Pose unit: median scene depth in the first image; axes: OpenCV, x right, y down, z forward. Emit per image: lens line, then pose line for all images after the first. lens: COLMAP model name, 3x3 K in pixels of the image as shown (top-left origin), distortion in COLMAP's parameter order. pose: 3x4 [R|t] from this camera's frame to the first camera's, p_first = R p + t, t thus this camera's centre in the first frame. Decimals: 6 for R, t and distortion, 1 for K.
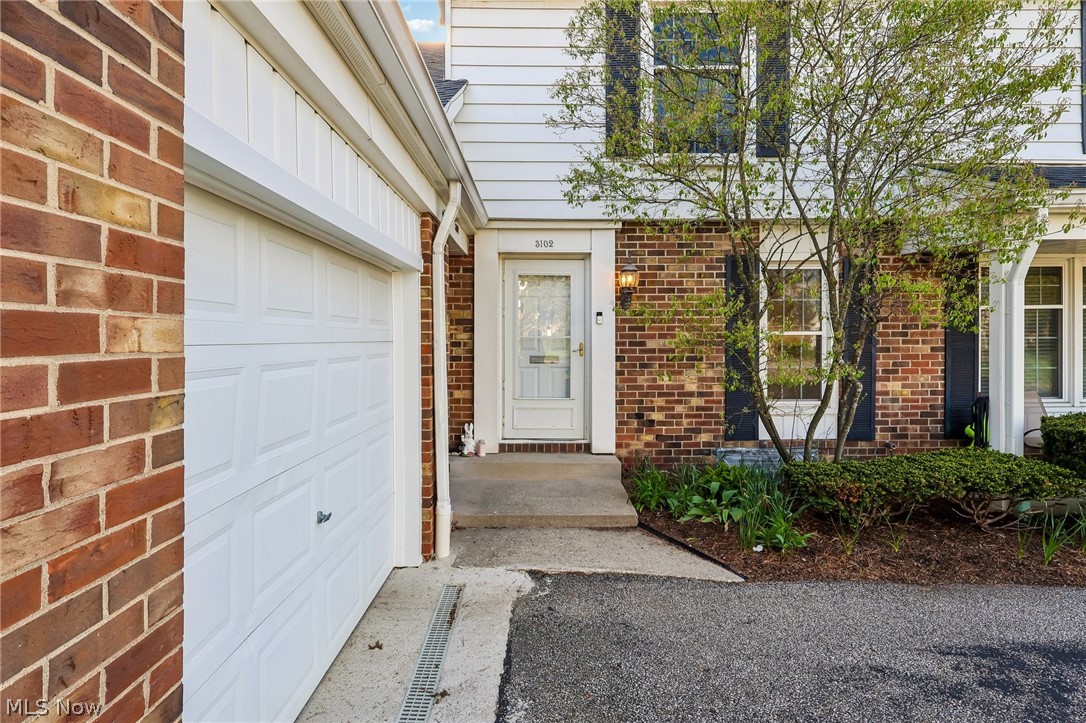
lens RADIAL K [[513.2, 0, 542.4], [0, 513.2, 339.7], [0, 0, 1]] dist [-0.002709, 0.000012]
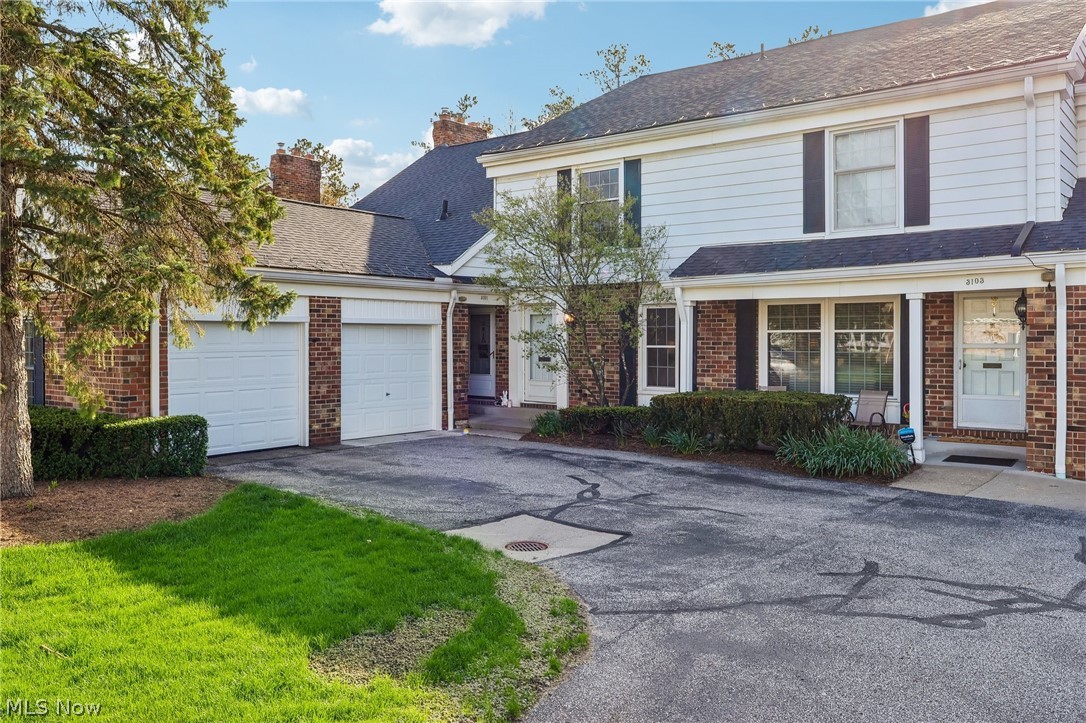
lens RADIAL K [[886.5, 0, 543.0], [0, 886.5, 361.5], [0, 0, 1]] dist [0.000143, -0.000110]
pose [[0.785952, 0.021346, -0.617919, 2.031696], [-0.006664, 0.999638, 0.026057, -0.038372], [0.618252, -0.016362, 0.785810, -1.556310]]
